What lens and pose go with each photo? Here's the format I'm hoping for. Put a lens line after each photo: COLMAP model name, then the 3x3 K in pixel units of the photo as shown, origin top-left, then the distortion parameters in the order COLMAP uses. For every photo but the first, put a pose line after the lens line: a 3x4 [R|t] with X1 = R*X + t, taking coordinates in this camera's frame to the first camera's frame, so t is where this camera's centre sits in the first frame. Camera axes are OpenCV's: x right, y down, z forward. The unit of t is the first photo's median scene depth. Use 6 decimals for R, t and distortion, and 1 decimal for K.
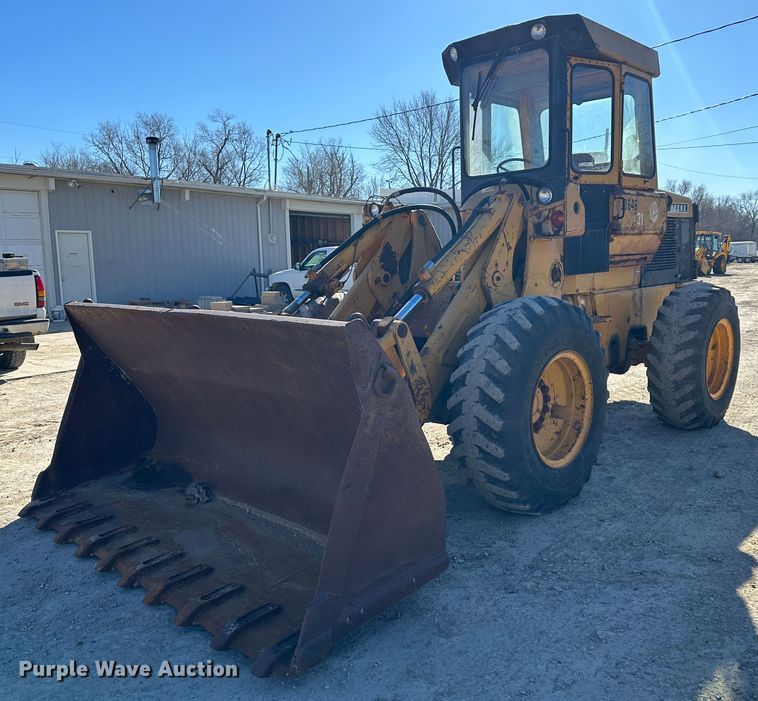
lens RADIAL K [[679.2, 0, 379.0], [0, 679.2, 350.5], [0, 0, 1]] dist [0.005323, -0.005659]
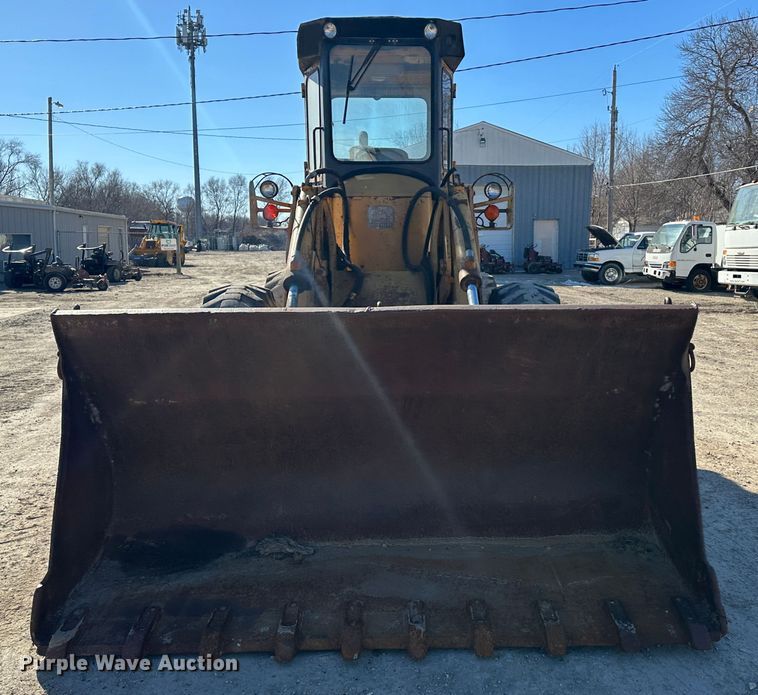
lens RADIAL K [[766.6, 0, 379.2], [0, 766.6, 327.9], [0, 0, 1]] dist [0.013733, 0.005215]
pose [[0.700747, -0.061830, 0.710726, -0.687096], [0.083309, 0.996513, 0.004553, -0.029525], [-0.708529, 0.056019, 0.703454, 0.256264]]
